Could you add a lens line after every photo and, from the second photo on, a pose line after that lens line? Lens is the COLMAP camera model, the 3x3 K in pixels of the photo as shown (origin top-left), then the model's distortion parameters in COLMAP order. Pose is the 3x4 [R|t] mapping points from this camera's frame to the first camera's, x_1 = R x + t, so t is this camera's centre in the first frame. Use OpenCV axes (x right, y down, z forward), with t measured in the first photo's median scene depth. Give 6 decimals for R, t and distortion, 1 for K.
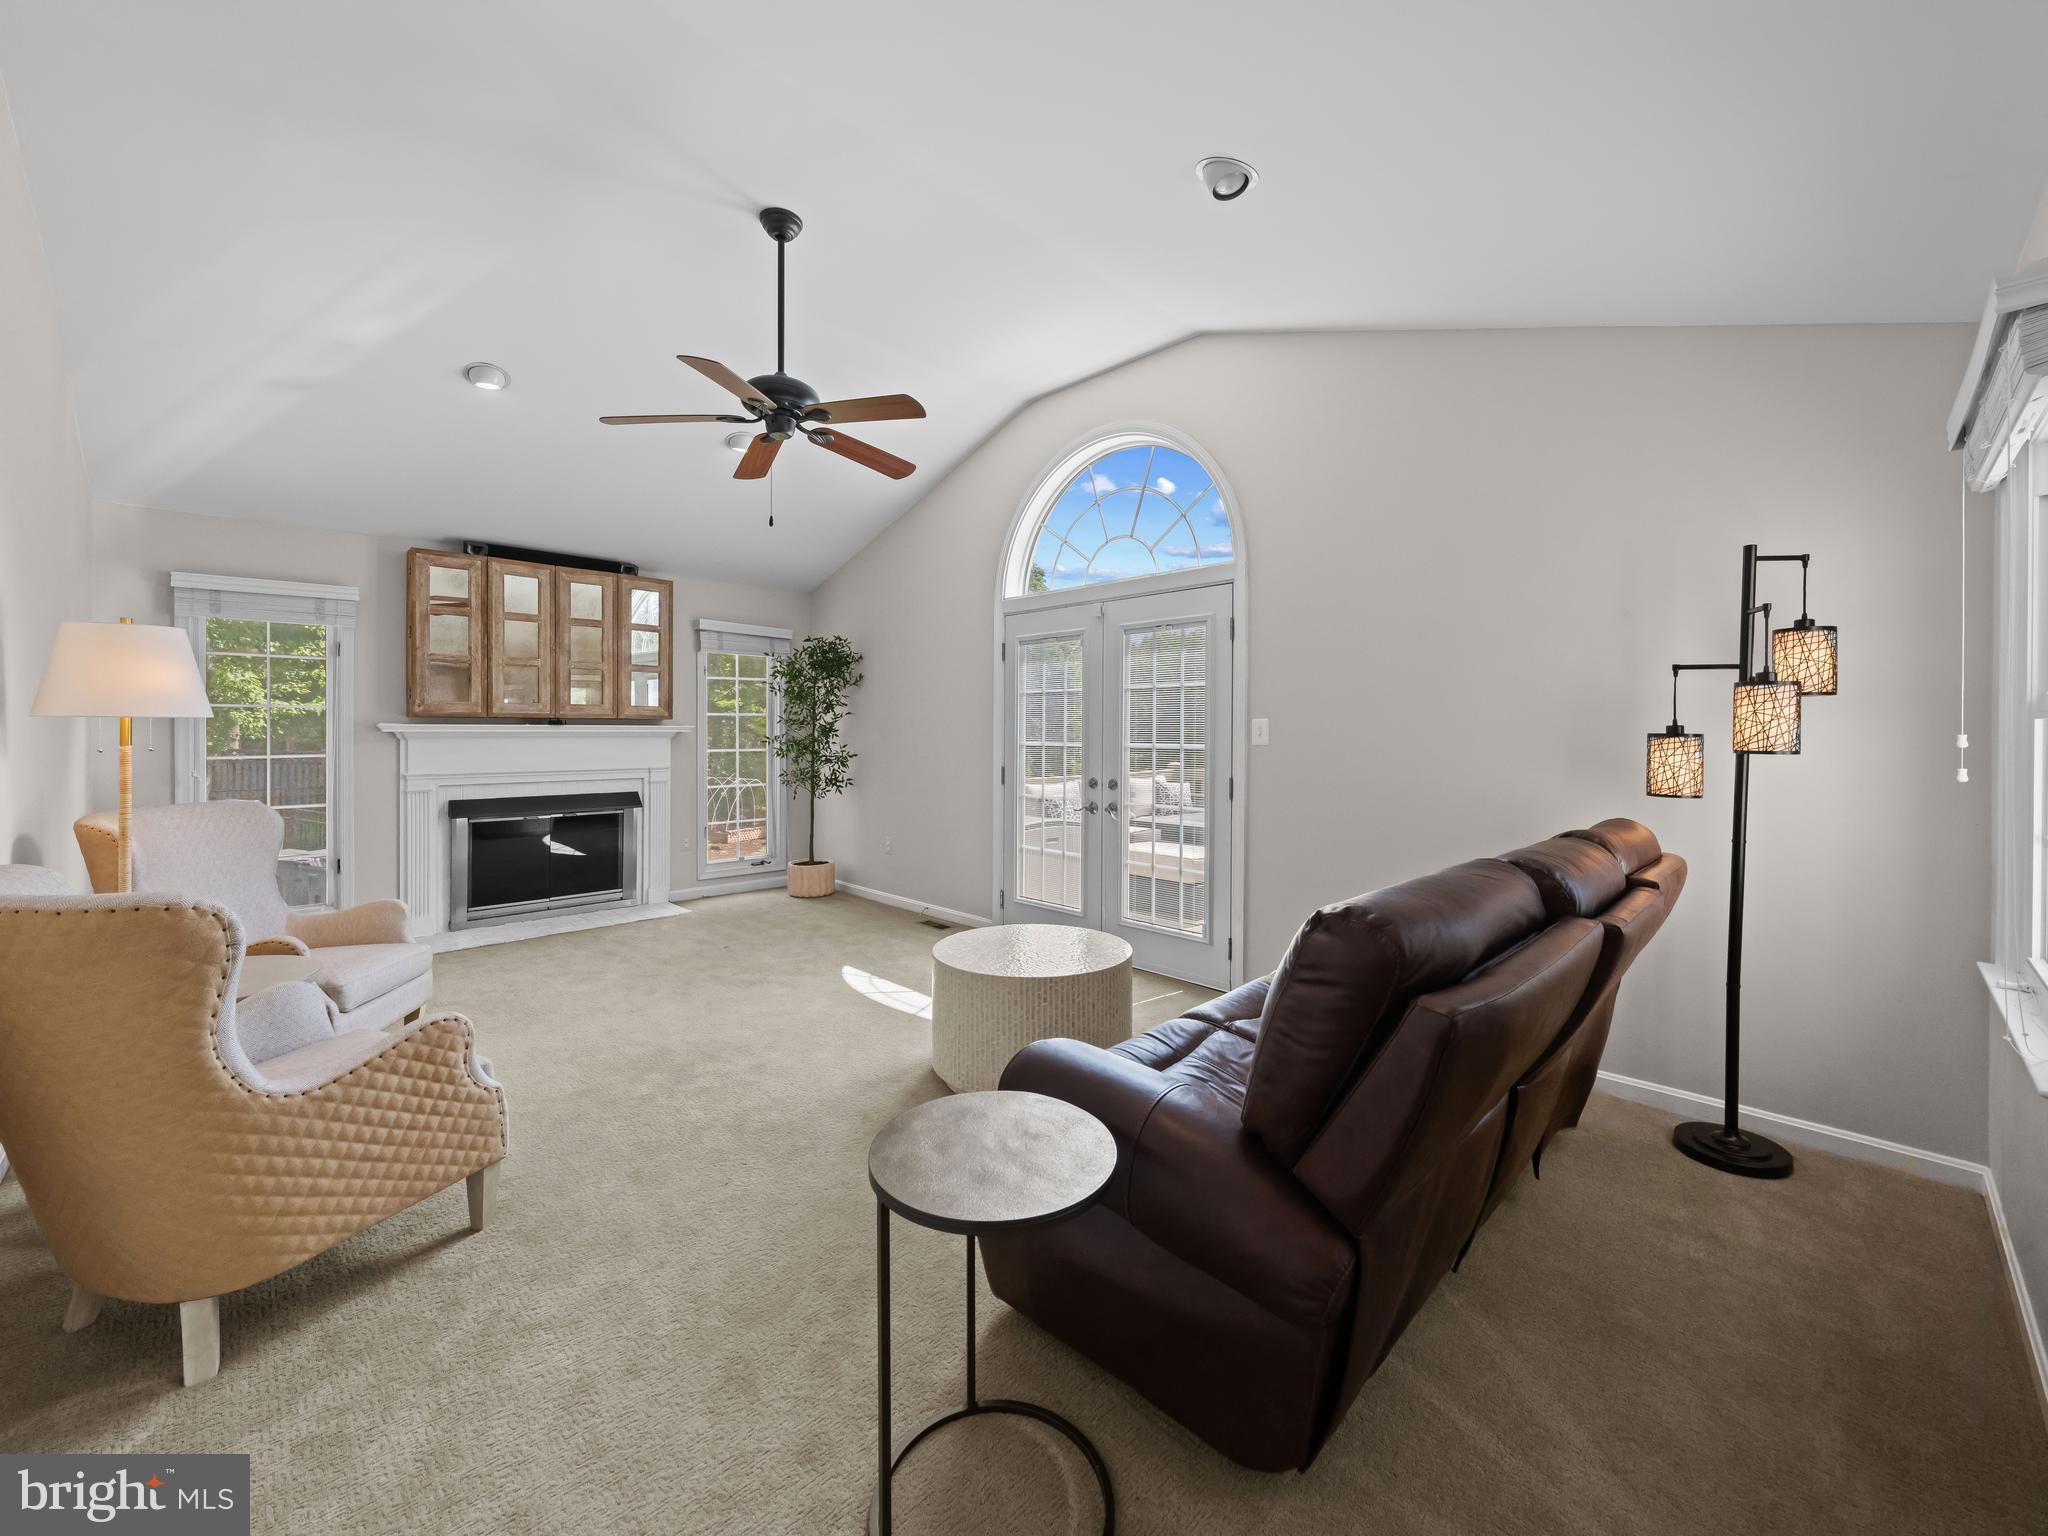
lens RADIAL K [[793.9, 0, 1031.7], [0, 793.9, 734.0], [0, 0, 1]] dist [-0.000078, -0.000622]
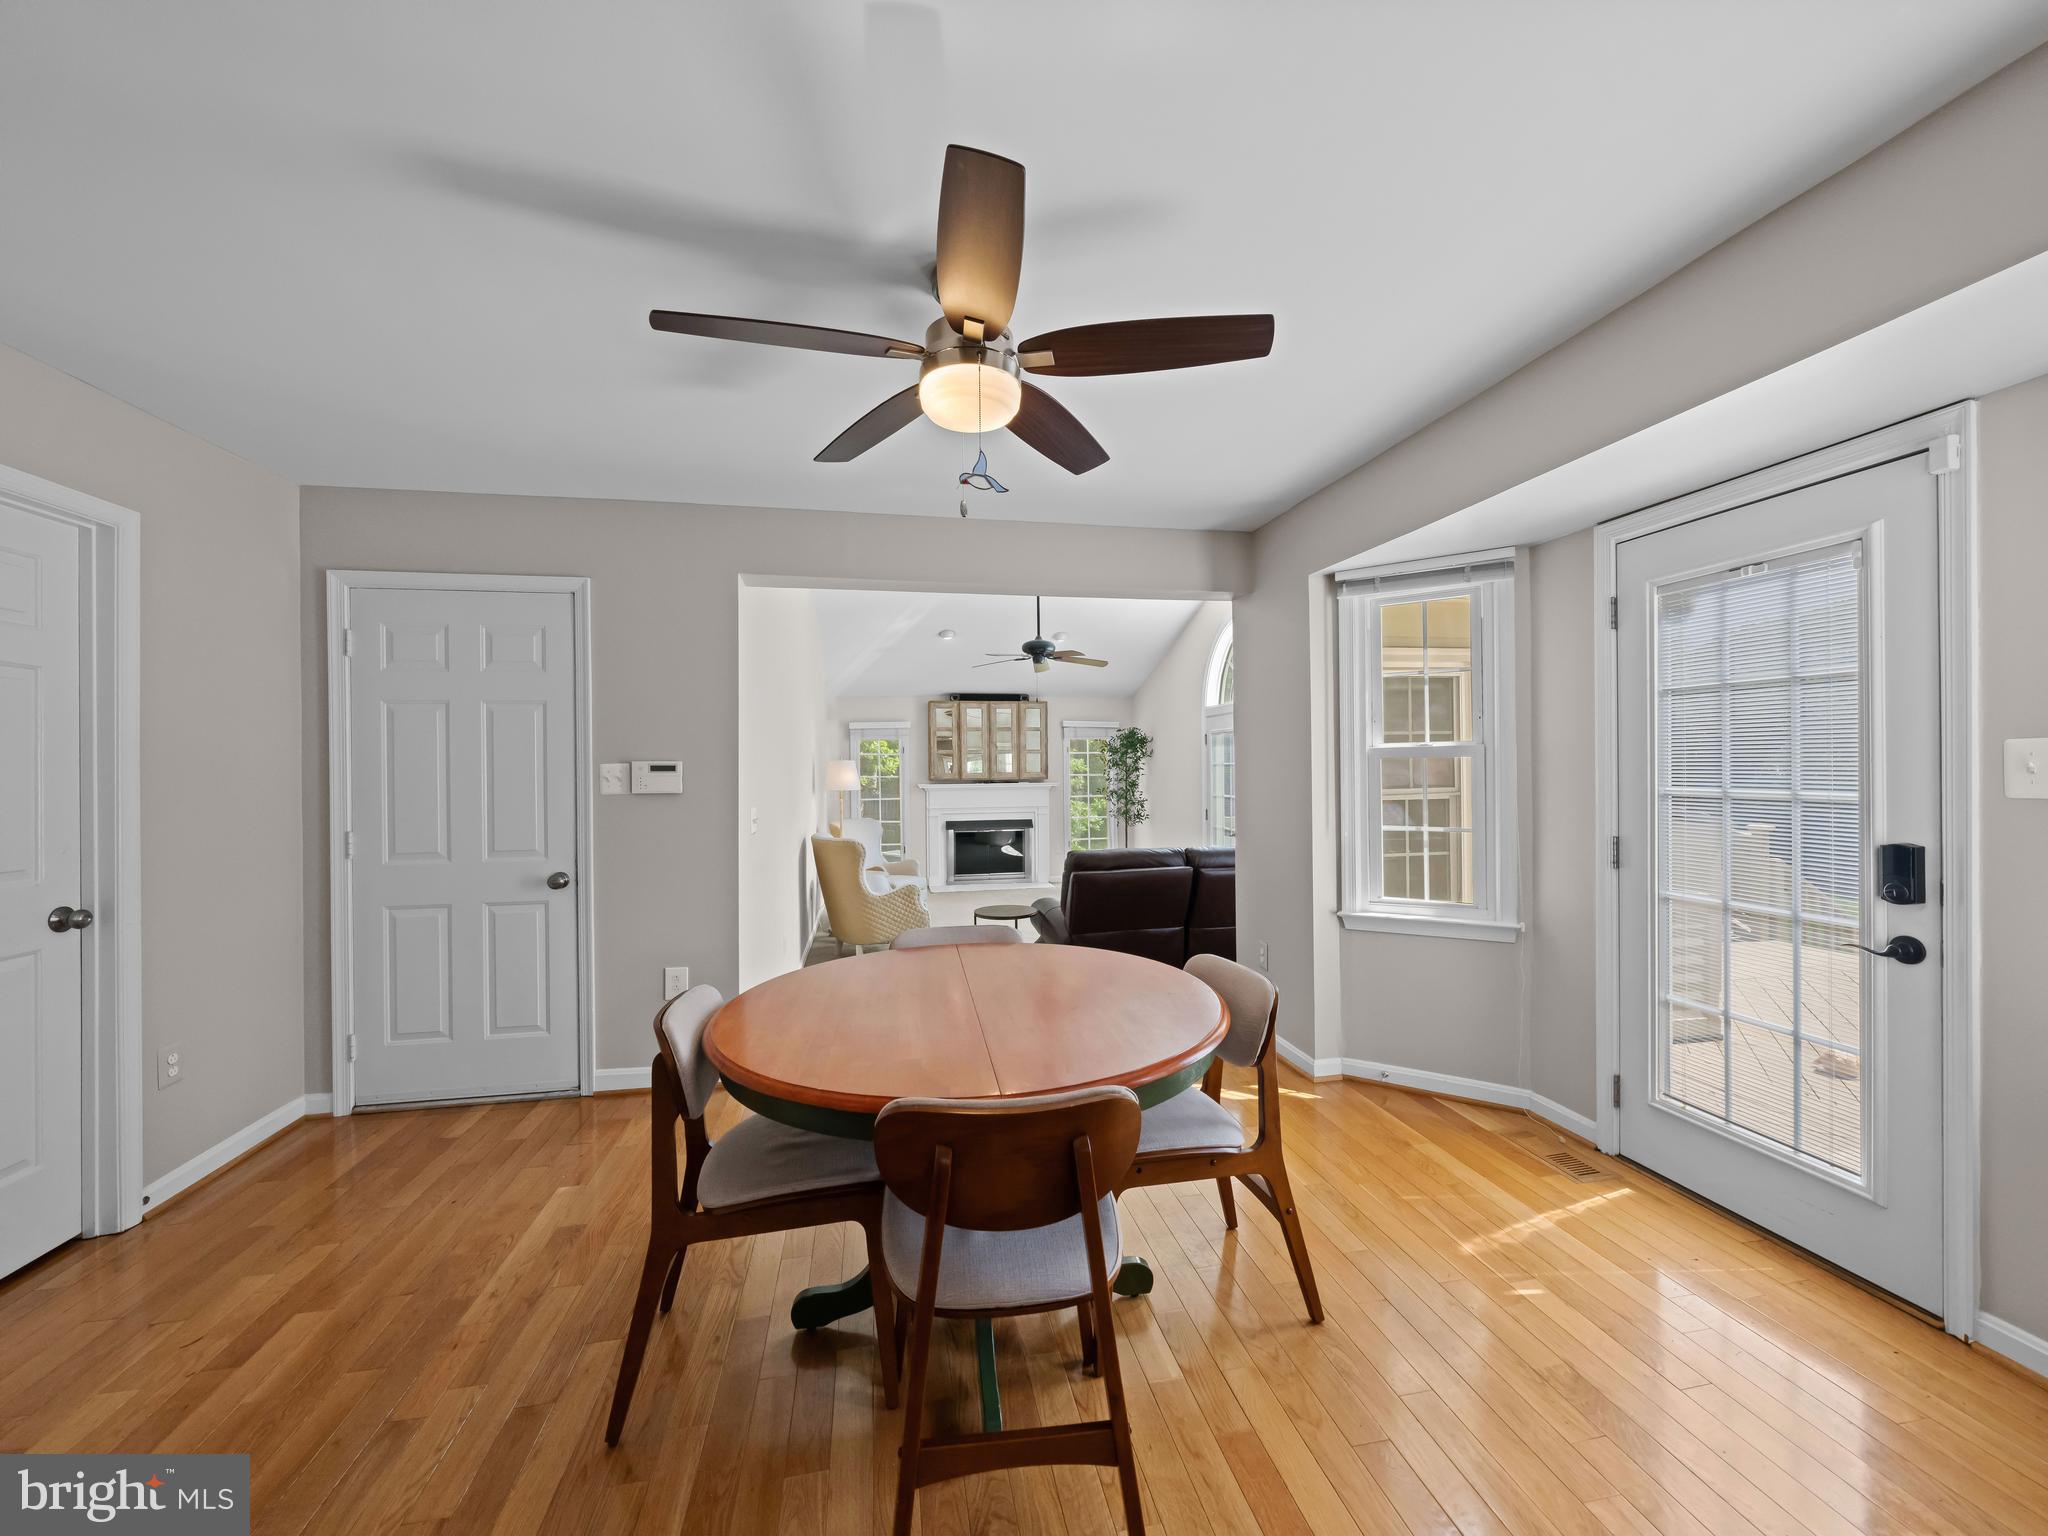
lens RADIAL K [[793.9, 0, 1044.7], [0, 793.9, 759.2], [0, 0, 1]] dist [-0.000078, -0.000622]
pose [[0.836083, -0.017889, -0.548311, 0.614315], [0.010078, 0.999800, -0.017252, -0.038509], [0.548510, 0.008898, 0.836097, -0.582413]]
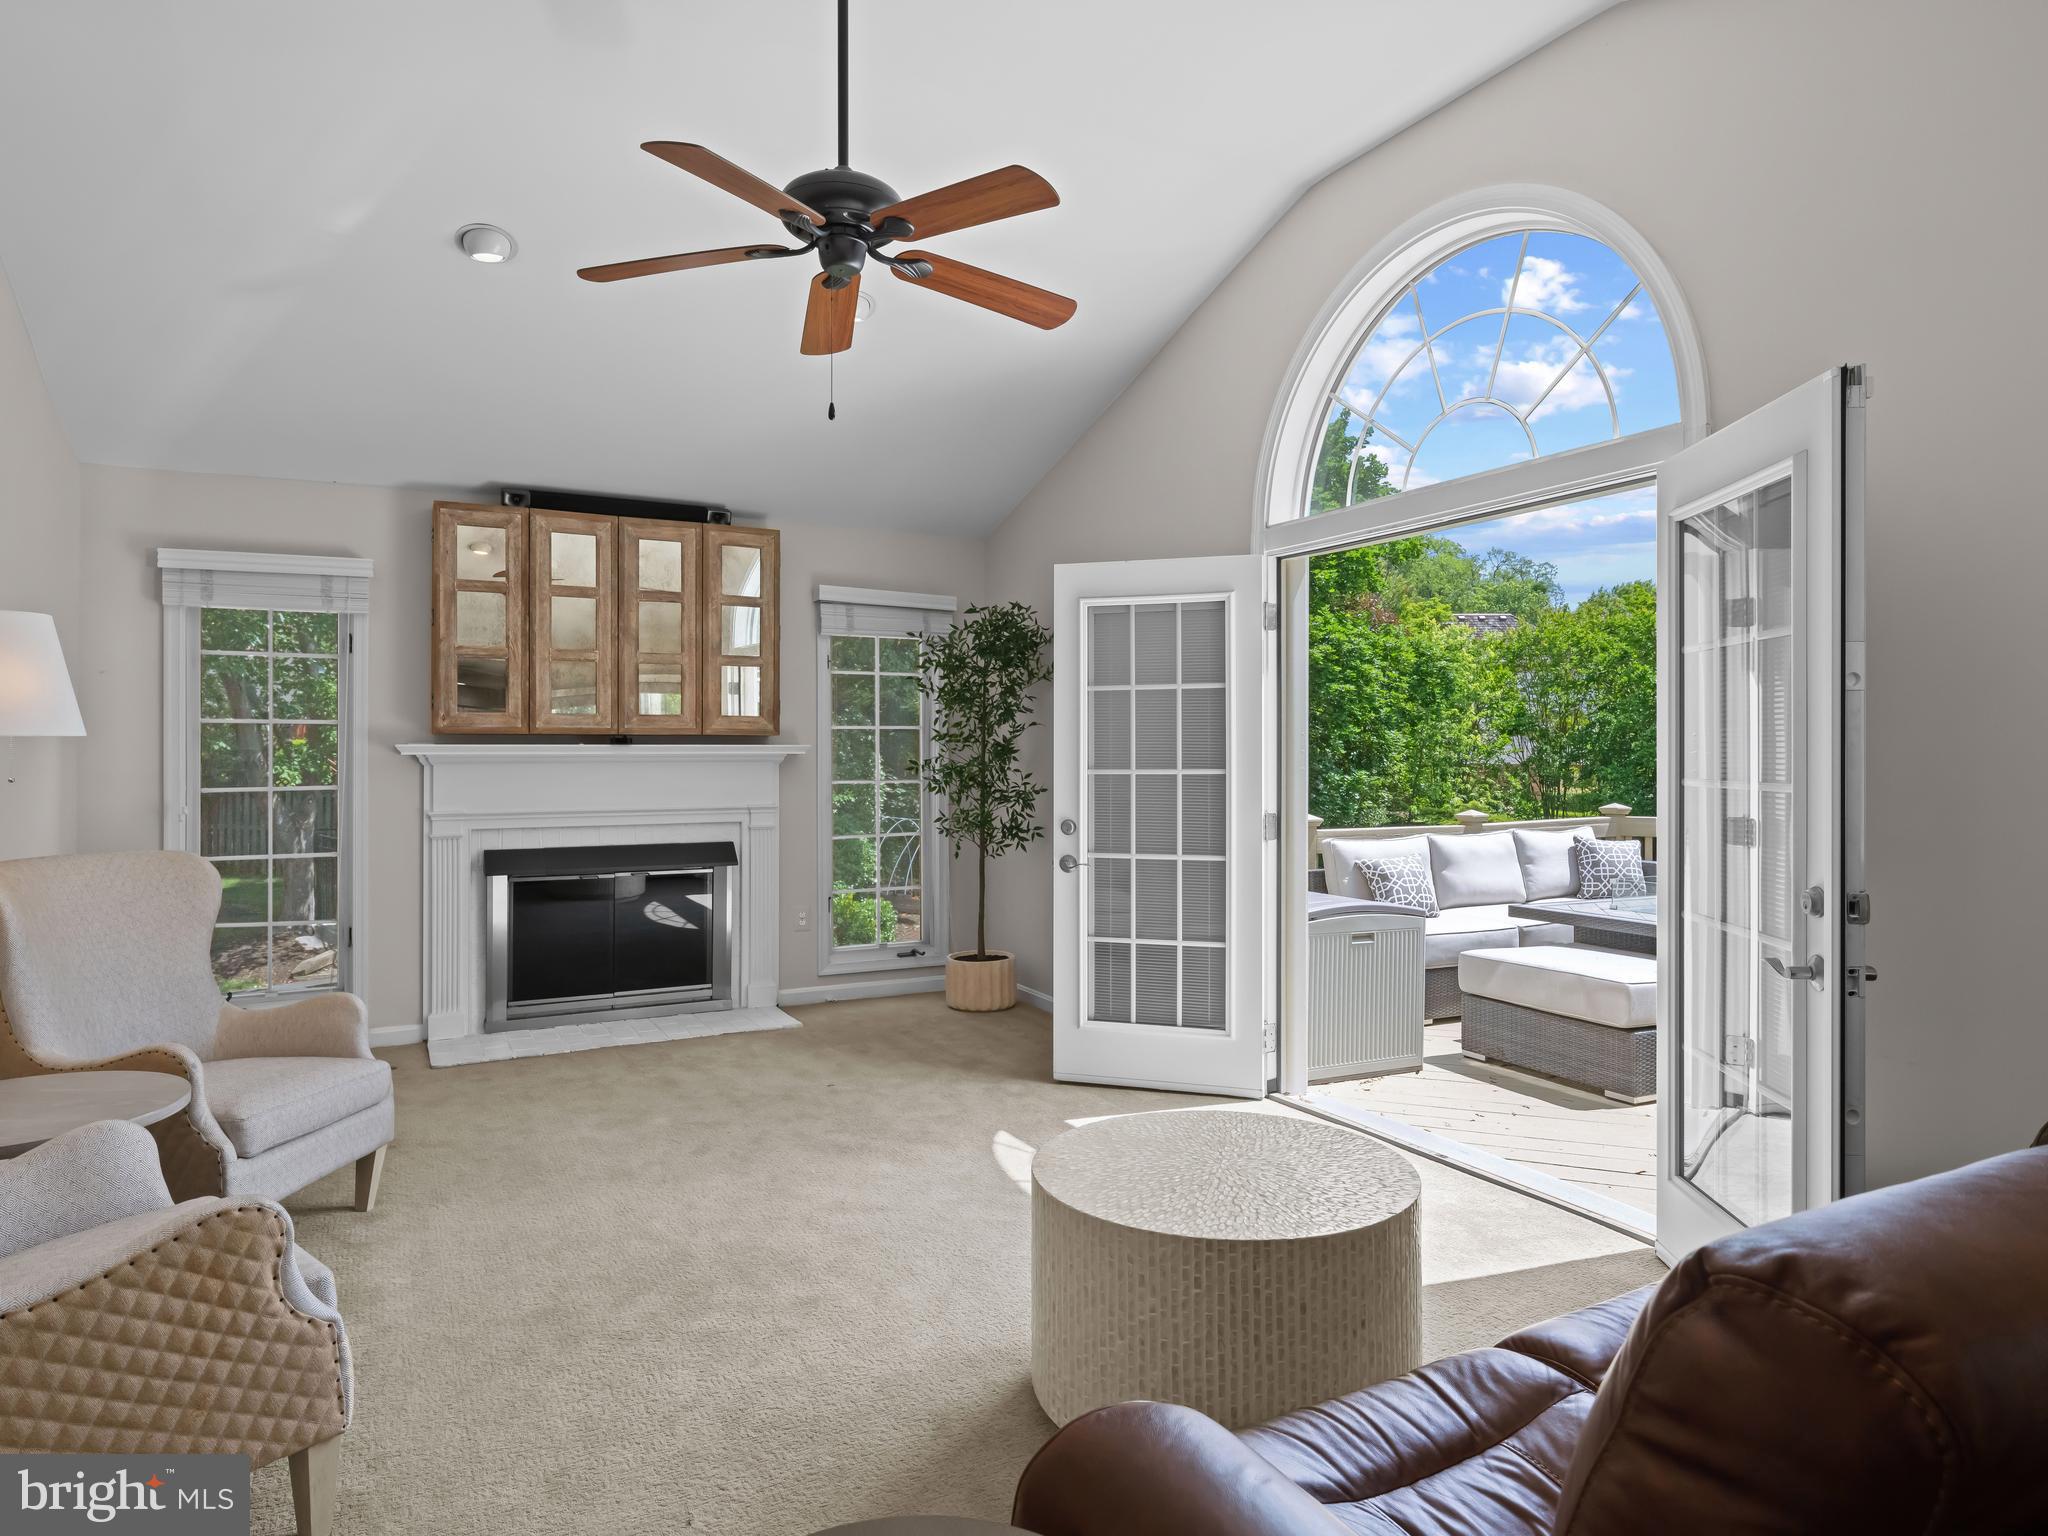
lens RADIAL K [[1200.3, 0, 1044.3], [0, 1200.3, 742.5], [0, 0, 1]] dist [0.000864, 0.001337]
pose [[0.959041, -0.005458, -0.283214, 0.061050], [0.002244, 0.999929, -0.011670, -0.000011], [0.283258, 0.010557, 0.958986, 0.103892]]
